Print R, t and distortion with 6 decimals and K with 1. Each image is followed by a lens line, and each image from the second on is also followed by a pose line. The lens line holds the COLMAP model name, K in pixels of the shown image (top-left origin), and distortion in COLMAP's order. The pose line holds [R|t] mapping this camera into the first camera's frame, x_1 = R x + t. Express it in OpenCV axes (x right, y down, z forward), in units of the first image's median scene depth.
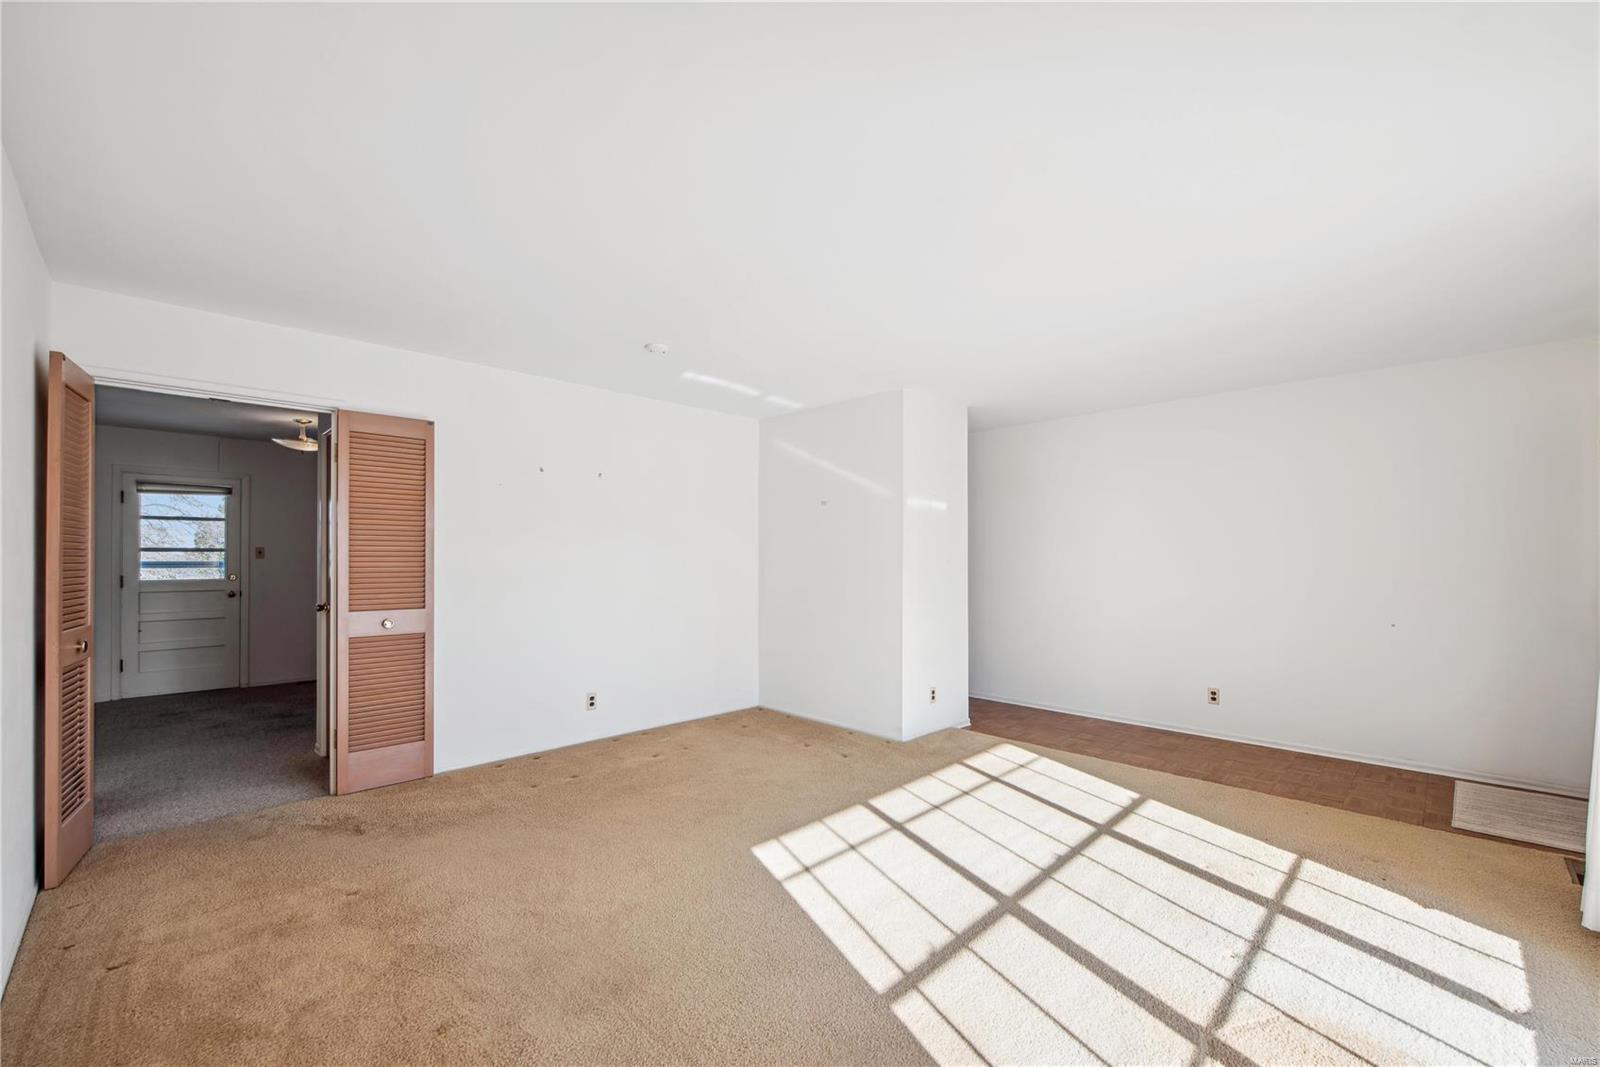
lens RADIAL K [[628.0, 0, 816.8], [0, 628.0, 561.1], [0, 0, 1]] dist [0.064916, -0.022766]
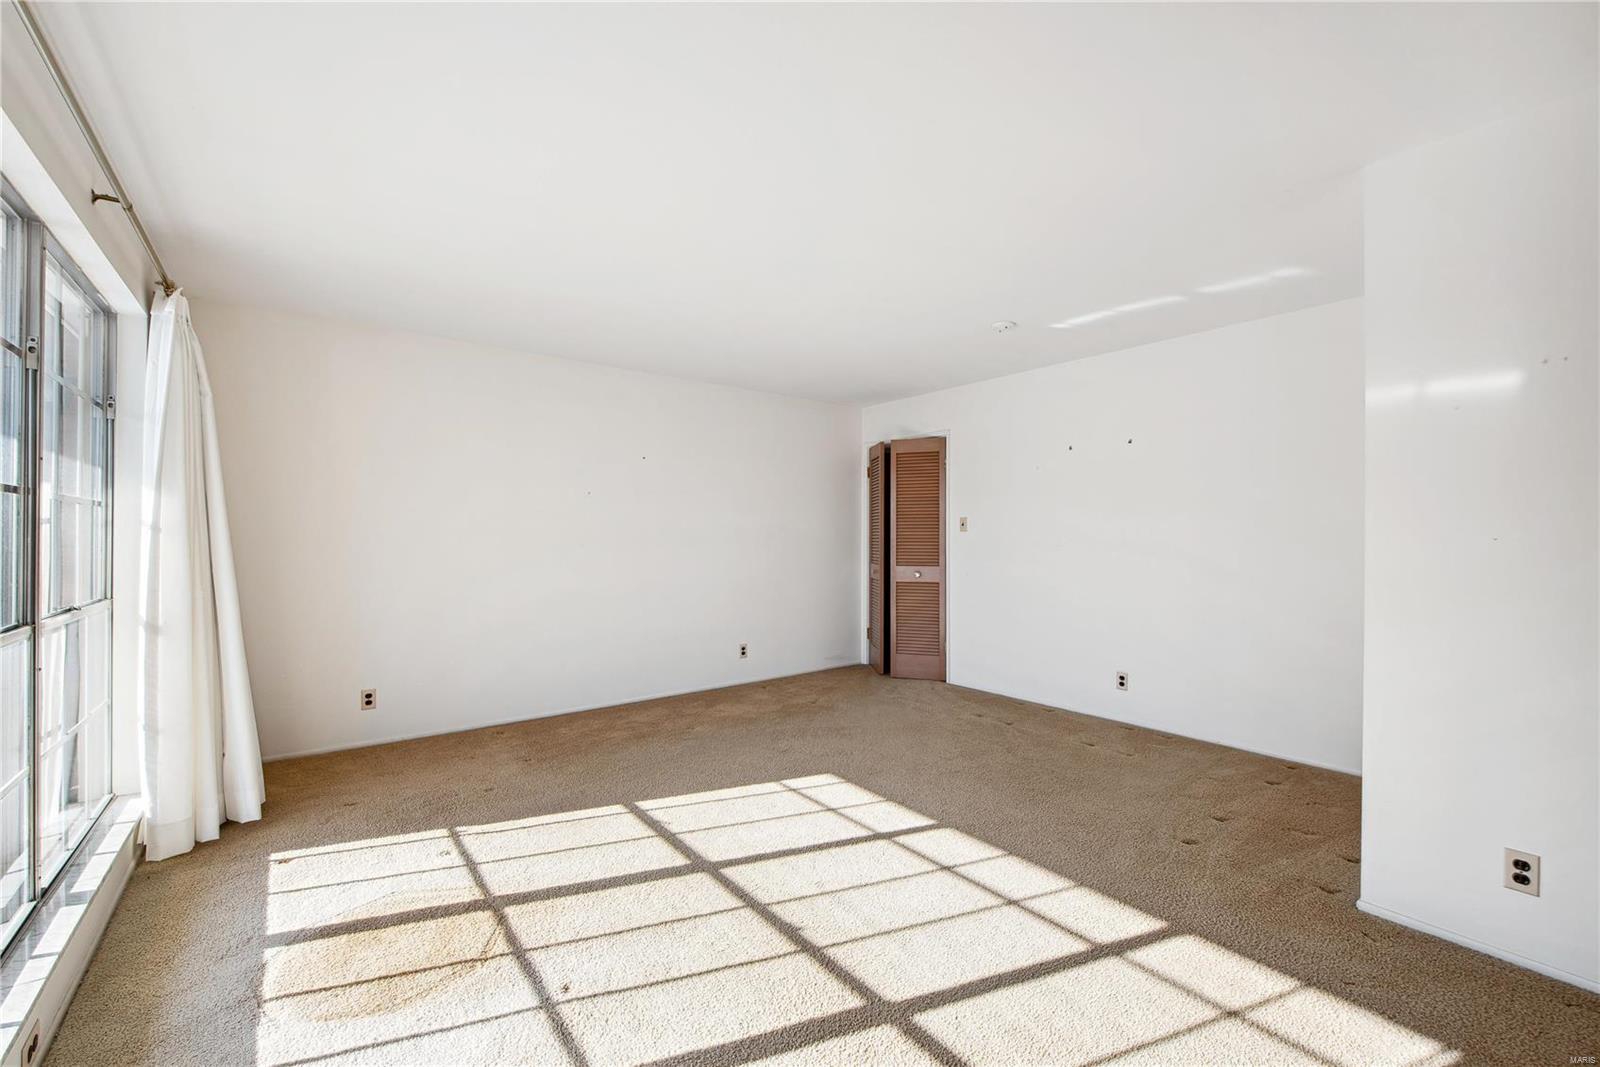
lens RADIAL K [[639.9, 0, 802.9], [0, 639.9, 540.6], [0, 0, 1]] dist [0.000005, 0.000260]
pose [[-0.119102, 0.002649, -0.992879, 0.958384], [0.000432, 0.999996, 0.002616, 0.011258], [0.992882, -0.000117, -0.119102, 0.948689]]
